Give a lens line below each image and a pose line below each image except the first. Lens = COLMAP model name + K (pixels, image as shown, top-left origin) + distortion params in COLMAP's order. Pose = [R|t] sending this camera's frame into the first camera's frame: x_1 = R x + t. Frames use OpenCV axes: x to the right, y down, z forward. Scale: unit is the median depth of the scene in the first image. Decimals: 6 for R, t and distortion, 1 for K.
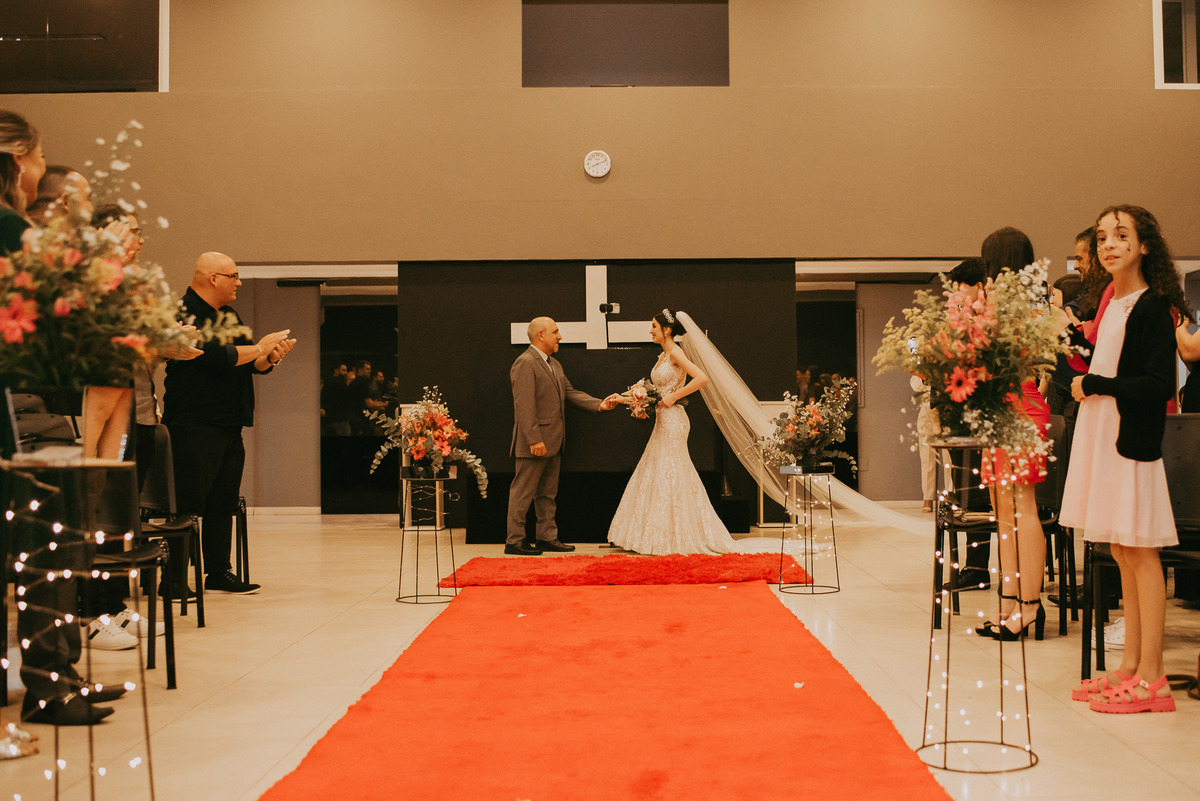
lens RADIAL K [[1175.2, 0, 600.0], [0, 1175.2, 400.5], [0, 0, 1]] dist [-0.081730, -0.004203]
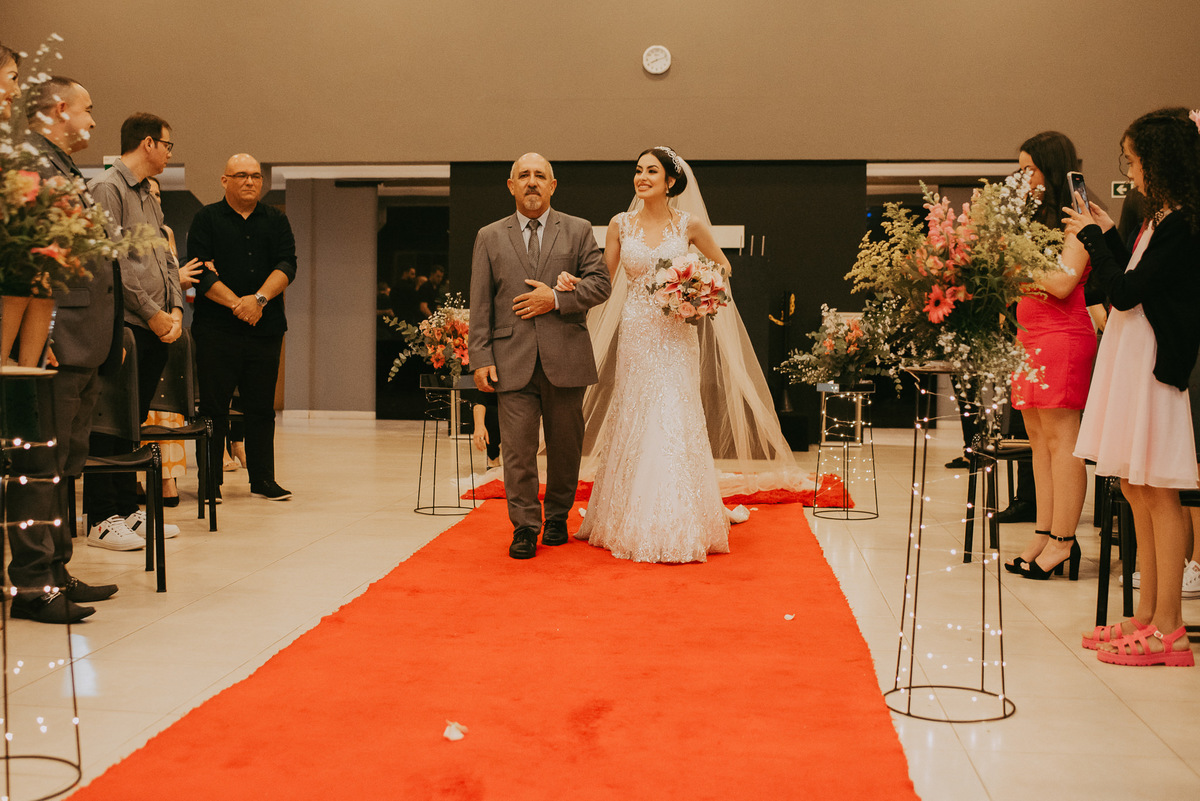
lens RADIAL K [[1226.5, 0, 557.1], [0, 1226.5, 336.8], [0, 0, 1]] dist [-0.090914, 0.032826]
pose [[0.991934, 0.019083, -0.125315, 0.088092], [-0.015695, 0.999486, 0.027971, -0.006896], [0.125784, -0.025778, 0.991723, 0.001847]]
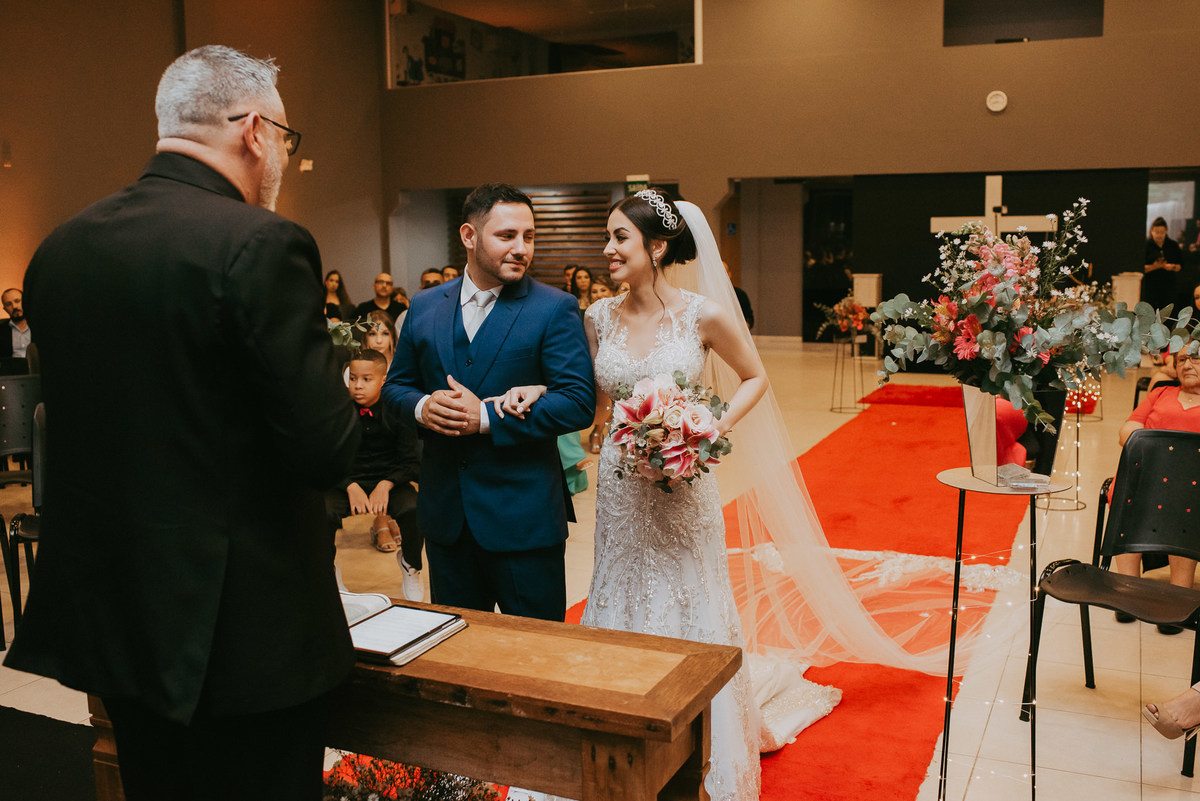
lens RADIAL K [[1175.2, 0, 600.0], [0, 1175.2, 400.5], [0, 0, 1]] dist [-0.081730, -0.004203]
pose [[0.909155, 0.060163, -0.412089, 0.300877], [0.016516, 0.983523, 0.180028, -0.211030], [0.416130, -0.170479, 0.893181, -0.915625]]
